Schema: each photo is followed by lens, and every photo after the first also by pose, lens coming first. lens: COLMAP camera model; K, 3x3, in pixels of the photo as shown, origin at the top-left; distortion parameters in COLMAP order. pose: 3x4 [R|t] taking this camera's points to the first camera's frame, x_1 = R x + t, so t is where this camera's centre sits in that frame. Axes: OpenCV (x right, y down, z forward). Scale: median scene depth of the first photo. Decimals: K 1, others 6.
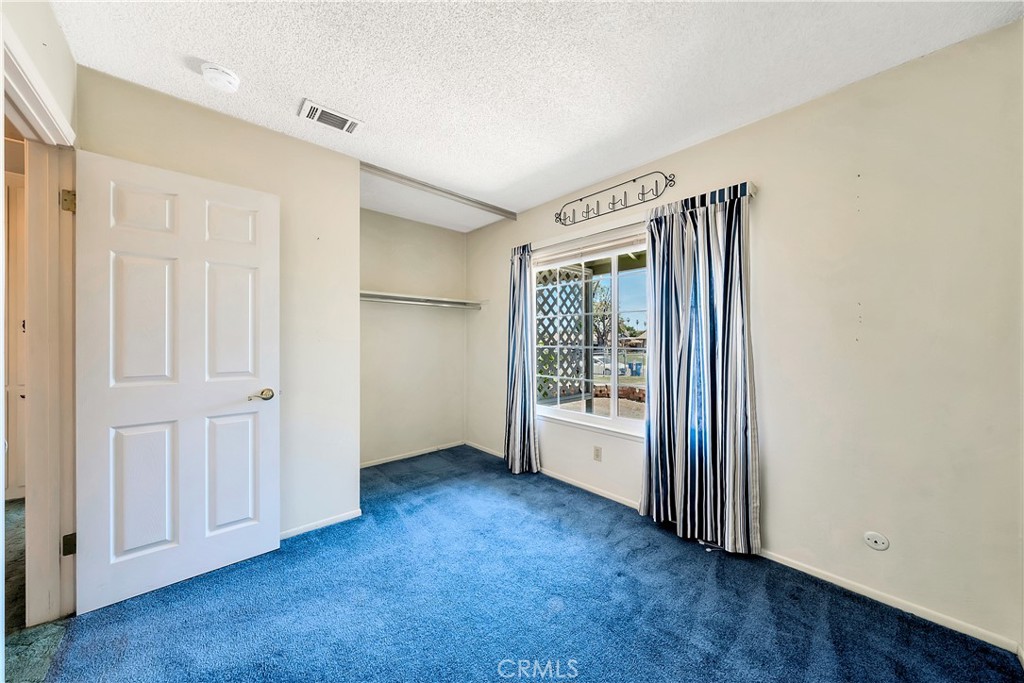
lens RADIAL K [[355.3, 0, 507.1], [0, 355.3, 339.6], [0, 0, 1]] dist [-0.001983, -0.000017]
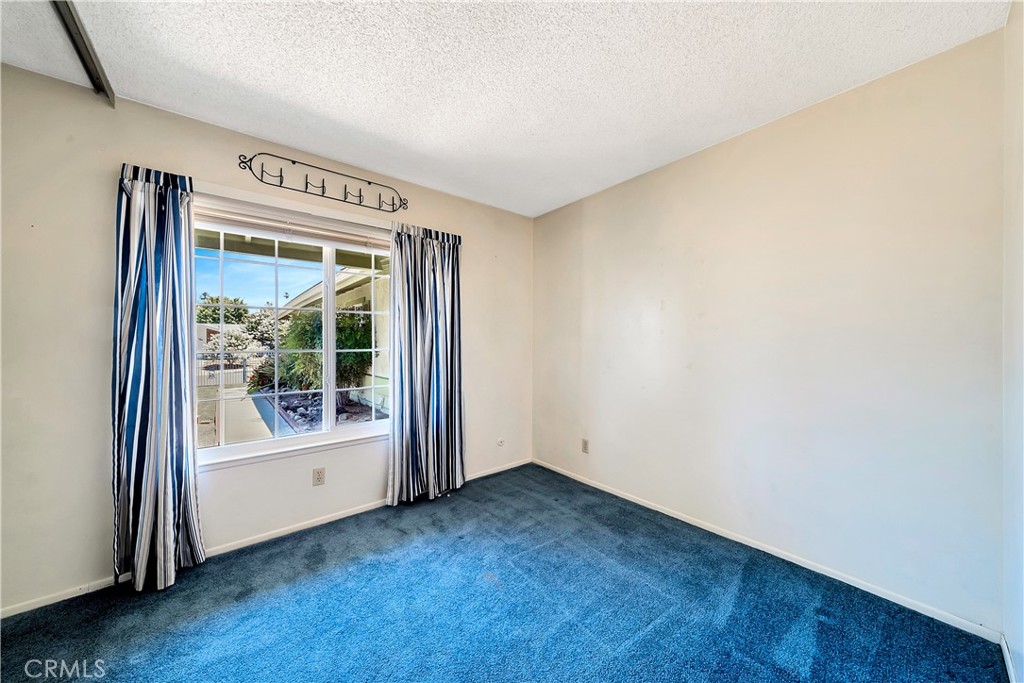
lens RADIAL K [[355.3, 0, 506.9], [0, 355.3, 339.9], [0, 0, 1]] dist [-0.001983, -0.000017]
pose [[0.043527, 0.012738, 0.998971, -0.644447], [0.008240, 0.999880, -0.013109, 0.014146], [-0.999018, 0.008802, 0.043417, 0.586441]]
